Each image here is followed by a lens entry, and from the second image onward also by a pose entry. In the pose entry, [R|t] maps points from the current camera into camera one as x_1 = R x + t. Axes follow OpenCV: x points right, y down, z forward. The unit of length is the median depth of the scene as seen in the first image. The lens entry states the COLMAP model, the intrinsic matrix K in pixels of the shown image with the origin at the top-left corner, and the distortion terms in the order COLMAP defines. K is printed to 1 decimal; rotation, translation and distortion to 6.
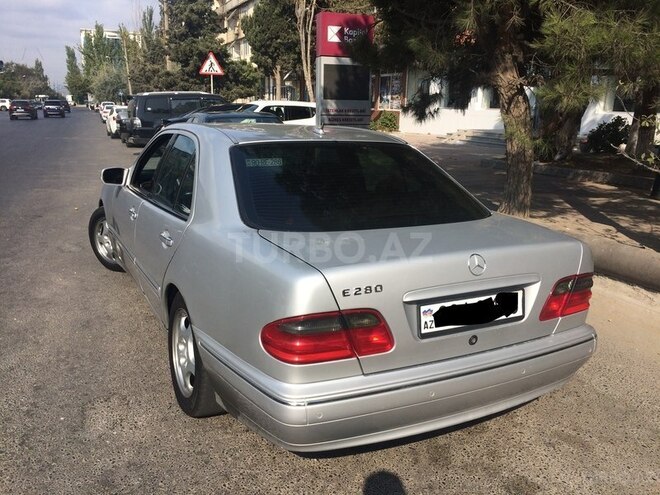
lens RADIAL K [[545.3, 0, 330.0], [0, 545.3, 247.5], [0, 0, 1]] dist [0.078102, -0.105743]
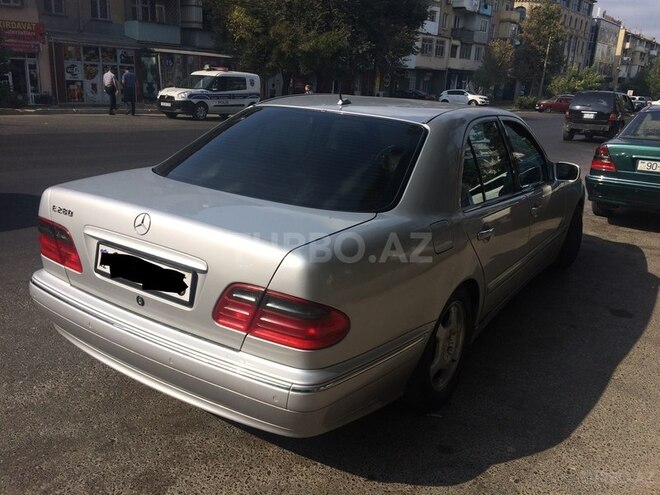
lens RADIAL K [[545.3, 0, 330.0], [0, 545.3, 247.5], [0, 0, 1]] dist [0.078102, -0.105743]
pose [[0.504623, 0.254934, -0.824842, 1.078521], [-0.252695, 0.957181, 0.141242, -0.128928], [0.825531, 0.137160, 0.547436, 0.651127]]
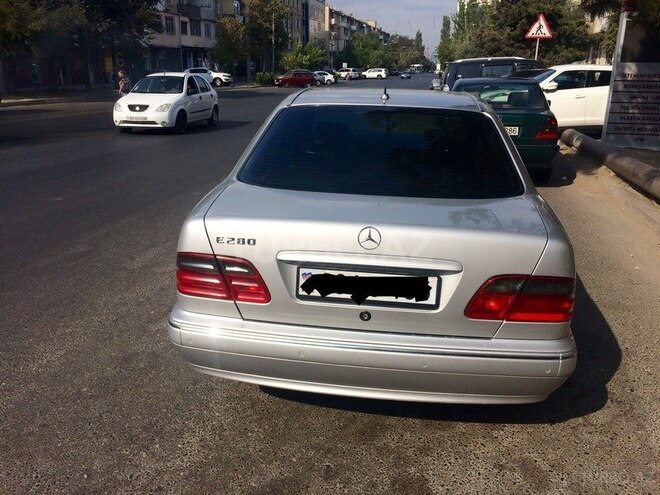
lens RADIAL K [[545.3, 0, 330.0], [0, 545.3, 247.5], [0, 0, 1]] dist [0.078102, -0.105743]
pose [[0.829650, 0.164363, -0.533540, 0.624899], [-0.134766, 0.986380, 0.094306, -0.028347], [0.541774, -0.006338, 0.840501, 0.144318]]
